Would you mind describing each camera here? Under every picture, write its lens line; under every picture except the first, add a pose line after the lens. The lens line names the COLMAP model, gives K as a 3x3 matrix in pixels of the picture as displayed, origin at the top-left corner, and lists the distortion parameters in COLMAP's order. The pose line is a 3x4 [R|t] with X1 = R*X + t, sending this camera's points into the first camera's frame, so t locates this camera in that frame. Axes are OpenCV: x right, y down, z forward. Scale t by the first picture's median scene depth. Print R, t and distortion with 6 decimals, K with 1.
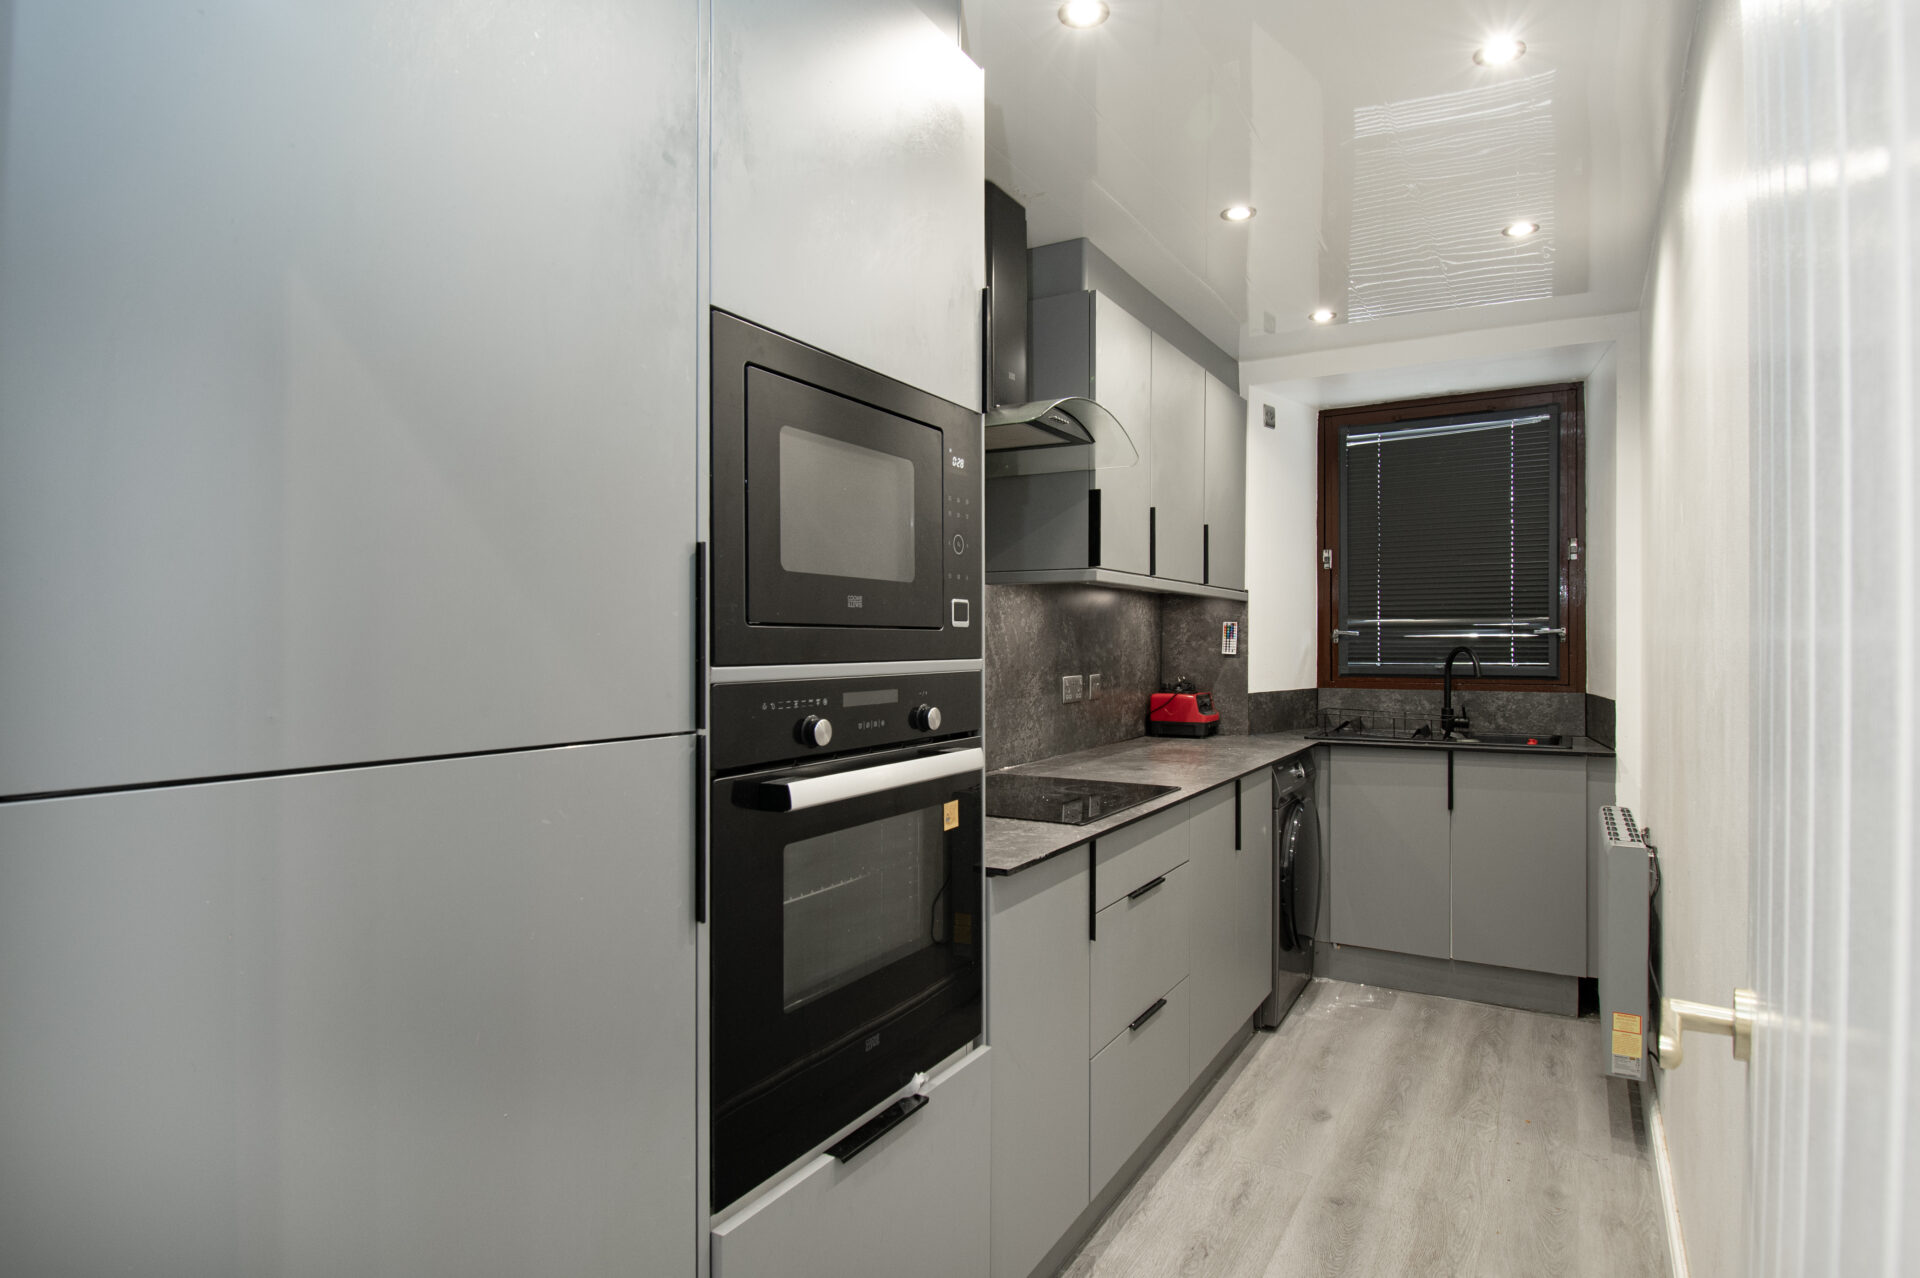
lens RADIAL K [[1049.8, 0, 958.6], [0, 1049.8, 642.2], [0, 0, 1]] dist [-0.001092, 0.001052]
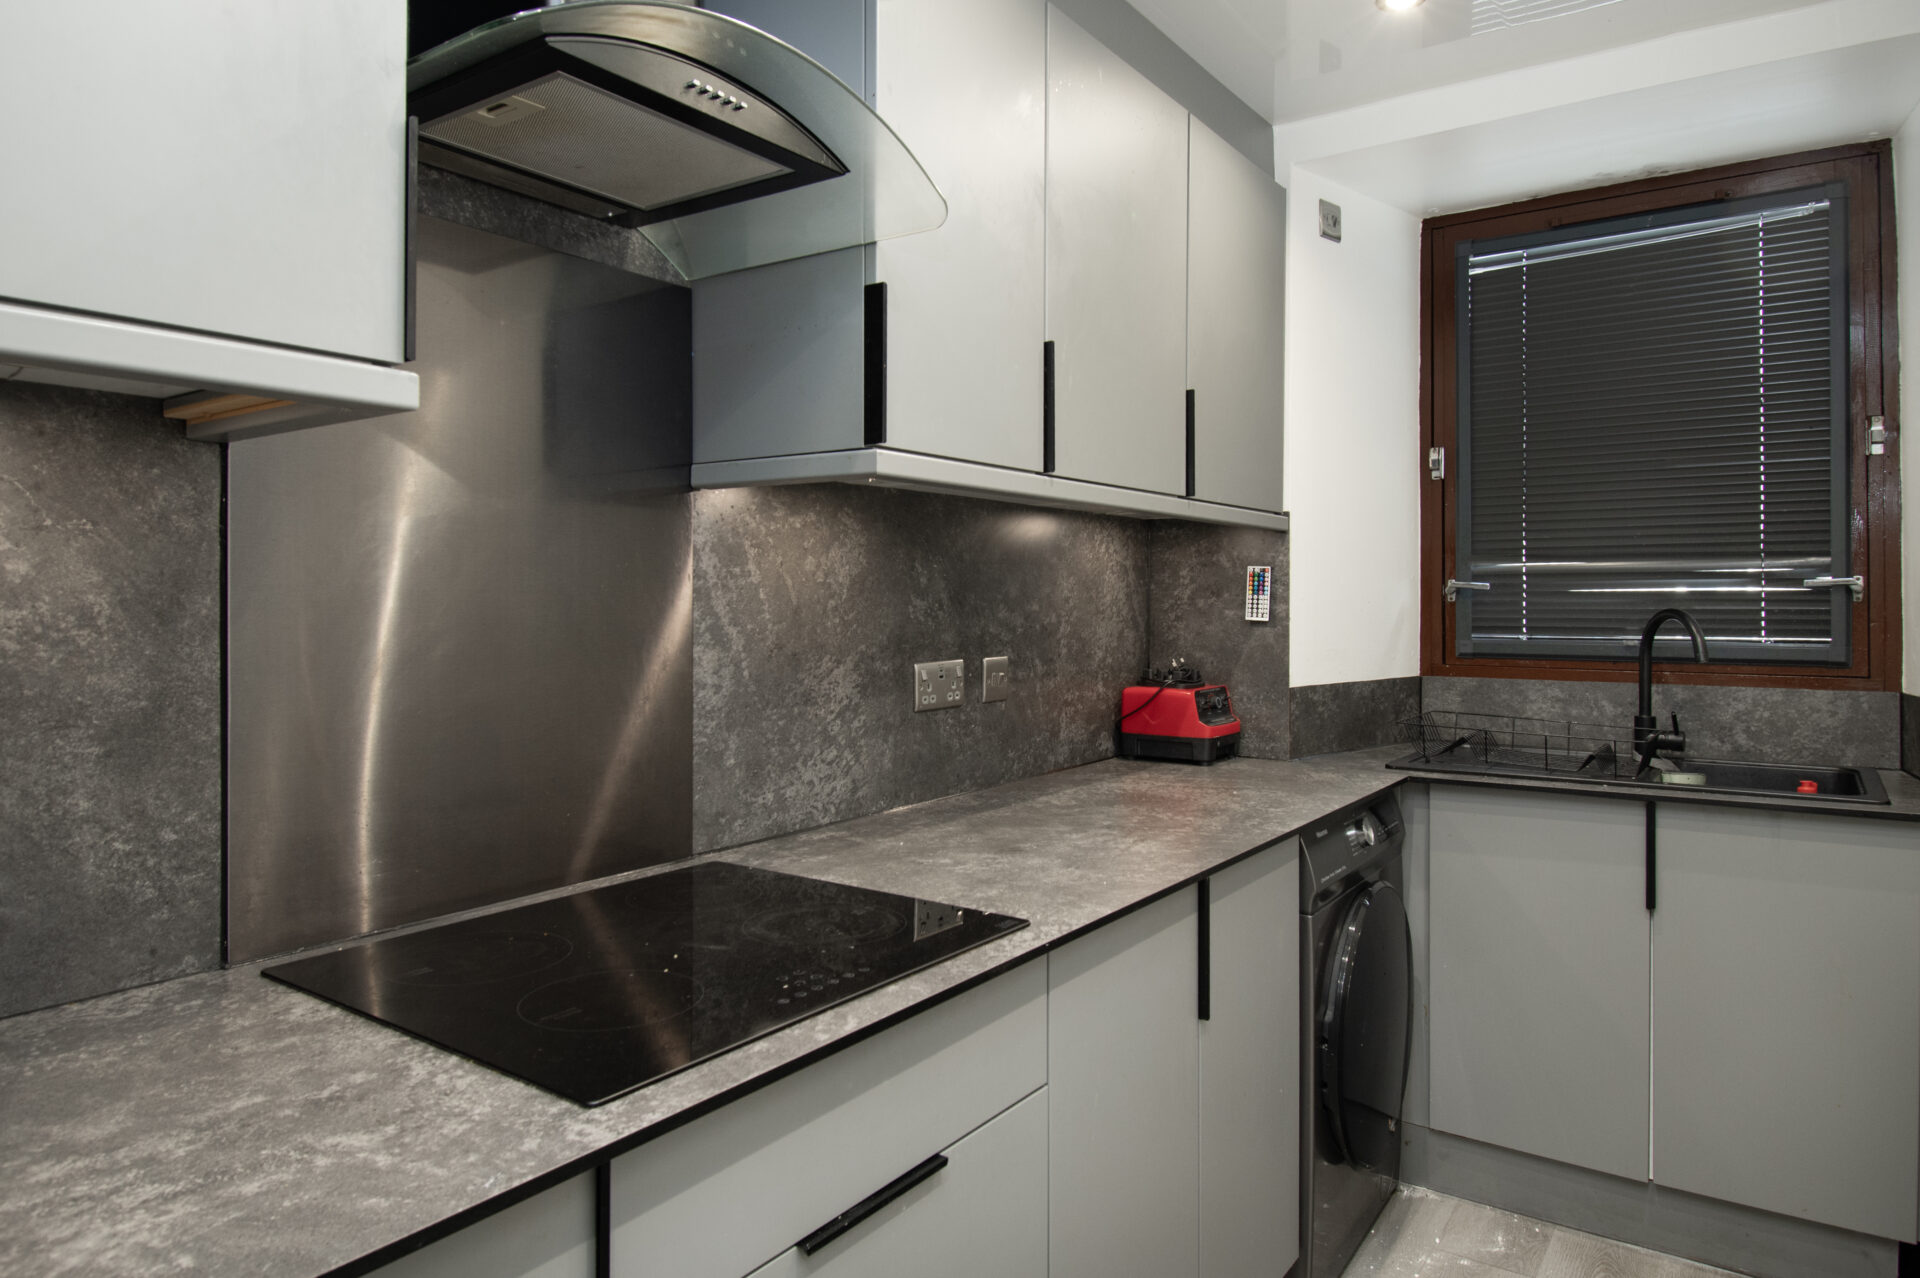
lens RADIAL K [[1195.0, 0, 948.3], [0, 1195.0, 590.3], [0, 0, 1]] dist [-0.002946, -0.012686]
pose [[0.995633, 0.000799, -0.093346, 0.151438], [-0.001391, 0.999979, -0.006280, -0.001318], [0.093339, 0.006382, 0.995614, 0.324080]]
